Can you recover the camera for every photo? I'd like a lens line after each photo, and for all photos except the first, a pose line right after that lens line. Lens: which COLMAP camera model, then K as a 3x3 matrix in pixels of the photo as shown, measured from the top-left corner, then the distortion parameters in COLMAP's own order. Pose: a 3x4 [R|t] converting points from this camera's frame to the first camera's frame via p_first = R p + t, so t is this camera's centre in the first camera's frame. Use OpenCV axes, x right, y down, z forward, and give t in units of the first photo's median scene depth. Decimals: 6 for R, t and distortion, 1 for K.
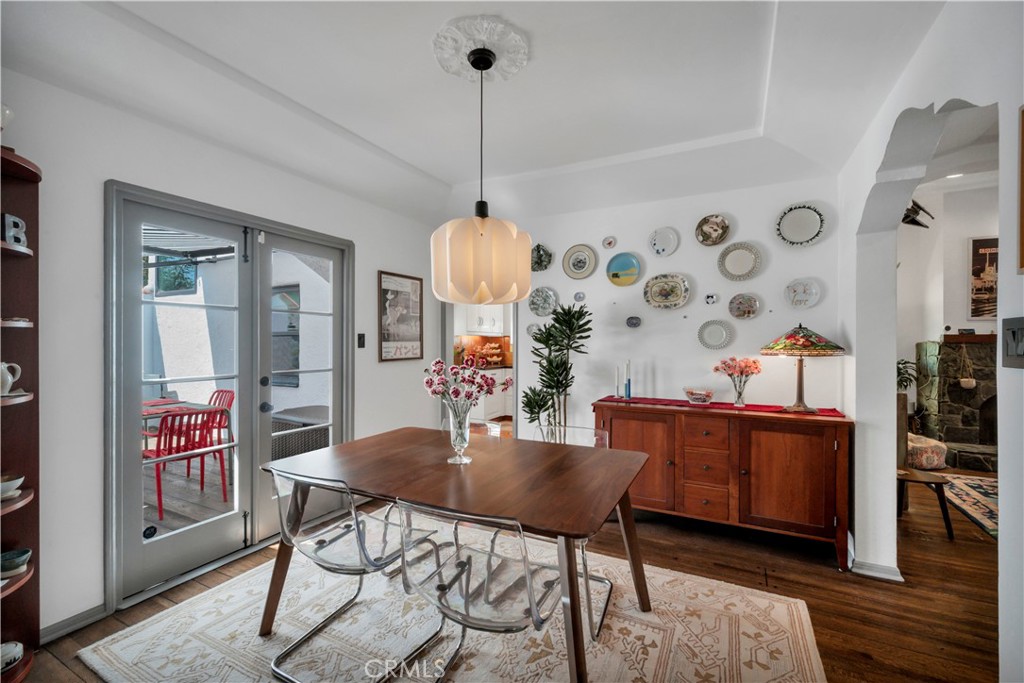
lens RADIAL K [[411.8, 0, 509.7], [0, 411.8, 340.0], [0, 0, 1]] dist [-0.000797, -0.001446]
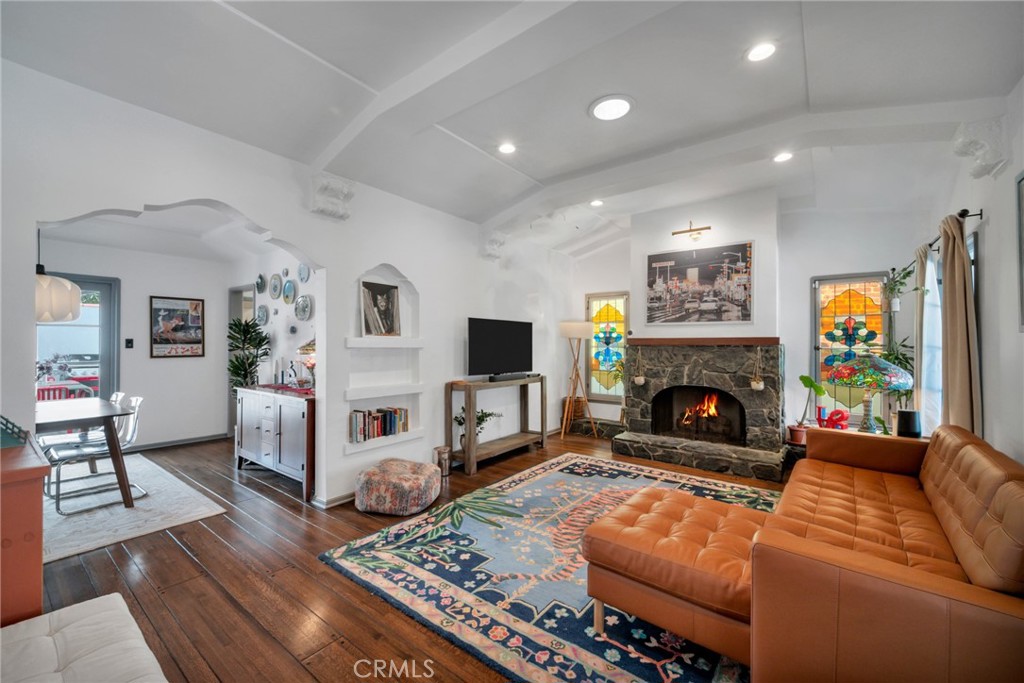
lens RADIAL K [[407.0, 0, 513.1], [0, 407.0, 347.4], [0, 0, 1]] dist [0.002542, 0.001907]
pose [[0.986255, 0.001773, -0.165223, 1.064858], [-0.000137, 0.999951, 0.009917, 0.001051], [0.165232, -0.009758, 0.986206, -0.201674]]
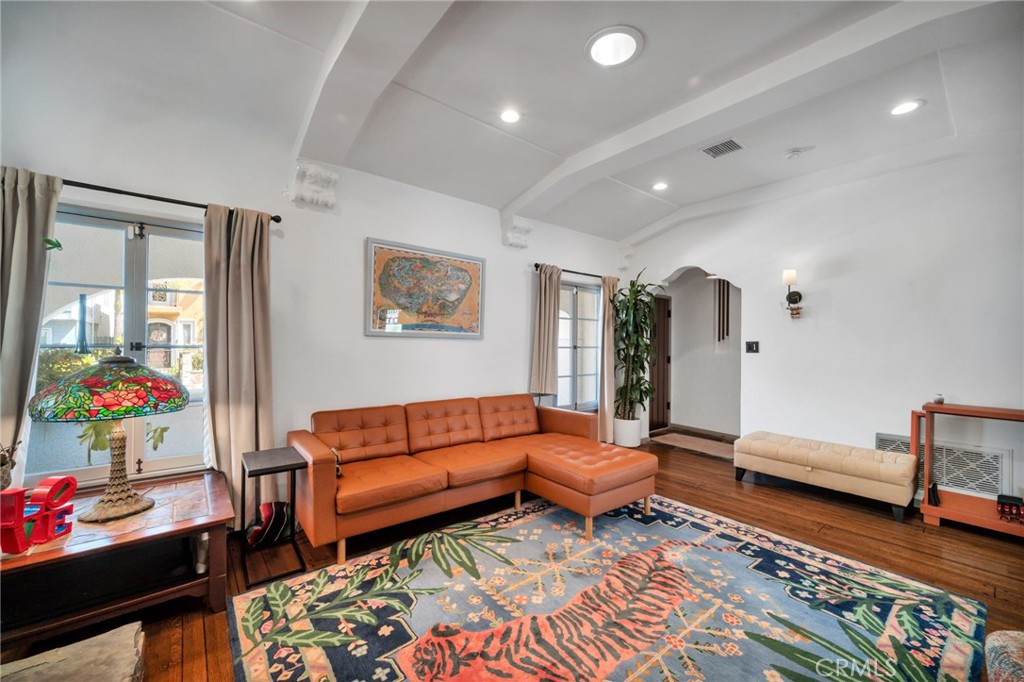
lens RADIAL K [[407.0, 0, 517.1], [0, 407.0, 343.4], [0, 0, 1]] dist [0.002542, 0.001907]
pose [[-0.927174, -0.009142, 0.374520, 1.026424], [-0.012389, 0.999904, -0.006262, 0.005622], [-0.374427, -0.010446, -0.927198, 1.102141]]
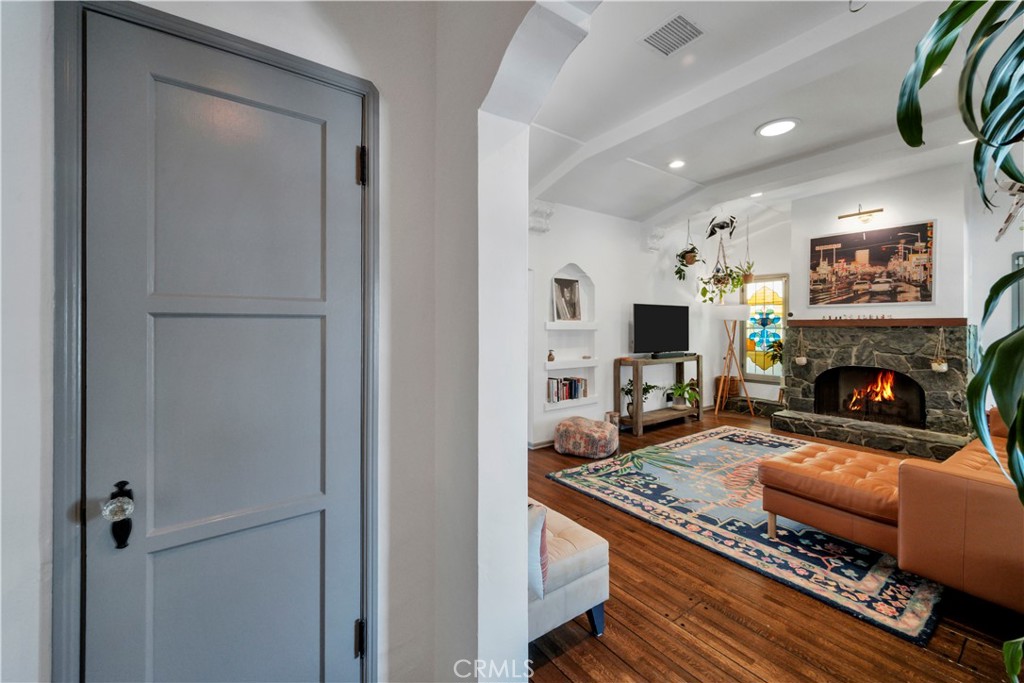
lens RADIAL K [[411.8, 0, 519.4], [0, 411.8, 331.8], [0, 0, 1]] dist [-0.000797, -0.001446]
pose [[0.897685, 0.002557, -0.440630, 1.013416], [0.005201, 0.999852, 0.016398, -0.002980], [0.440606, -0.017012, 0.897539, -0.474323]]
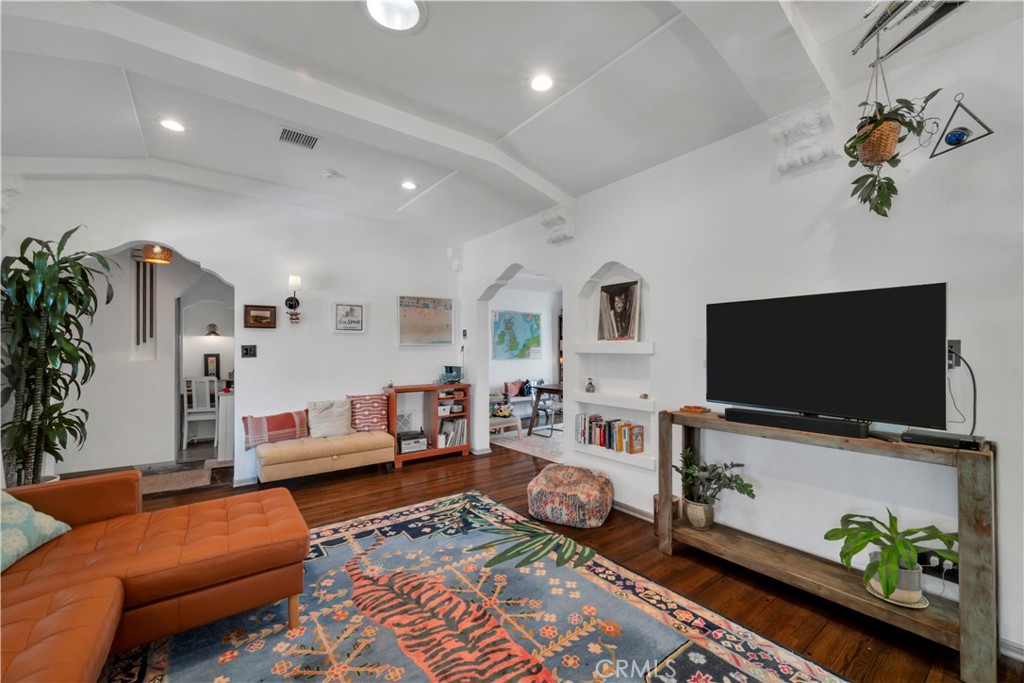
lens RADIAL K [[407.0, 0, 513.0], [0, 407.0, 353.8], [0, 0, 1]] dist [0.002542, 0.001907]
pose [[-0.412991, 0.013975, -0.910628, 1.500337], [0.009234, 0.999895, 0.011156, 0.000315], [0.910688, -0.003802, -0.413077, 0.861615]]
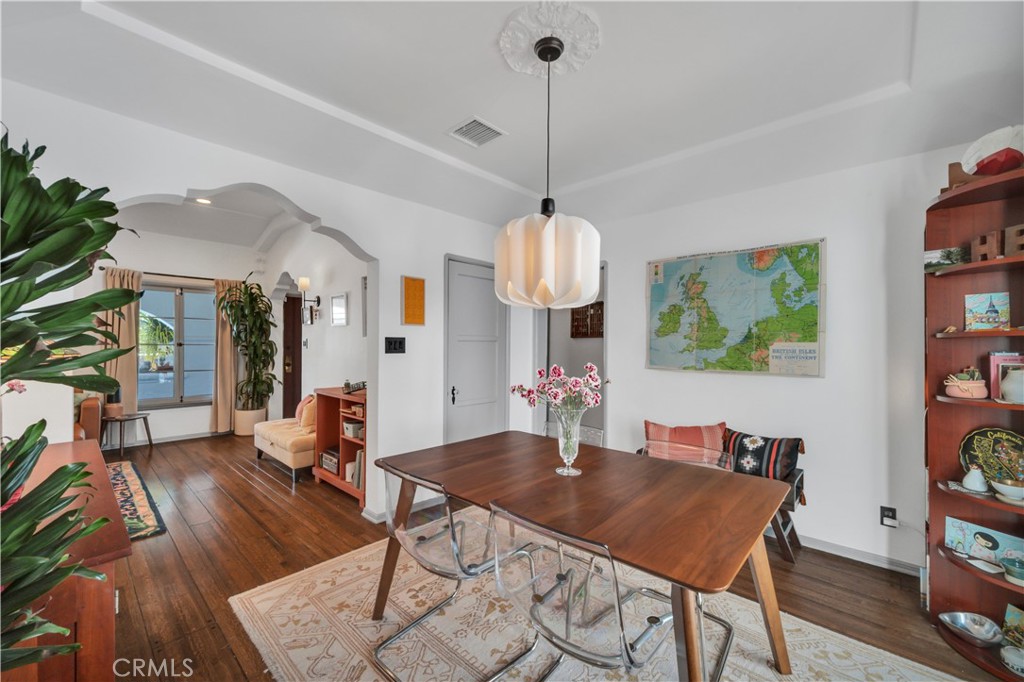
lens RADIAL K [[407.0, 0, 509.0], [0, 407.0, 341.2], [0, 0, 1]] dist [0.002542, 0.001907]
pose [[-0.964543, -0.006277, 0.263851, -0.110547], [-0.009024, 0.999917, -0.009202, -0.000074], [-0.263771, -0.011257, -0.964520, 0.914604]]
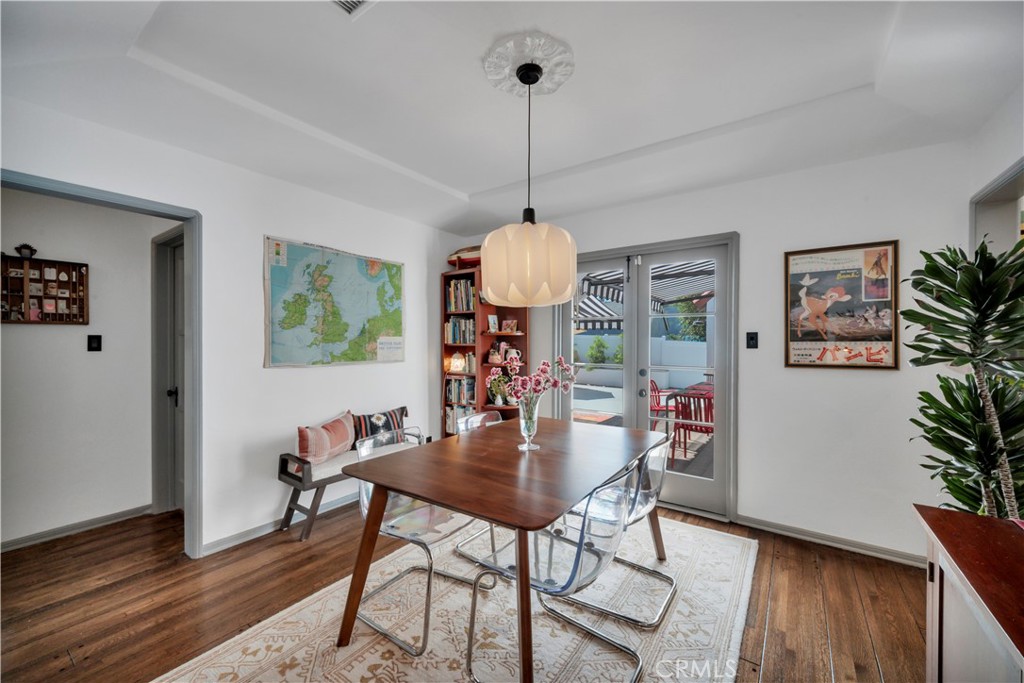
lens RADIAL K [[407.0, 0, 507.0], [0, 407.0, 341.1], [0, 0, 1]] dist [0.002542, 0.001907]
pose [[-0.131949, -0.003490, -0.991250, 0.472304], [0.001057, 0.999993, -0.003662, 0.004728], [0.991256, -0.001530, -0.131945, 0.503162]]
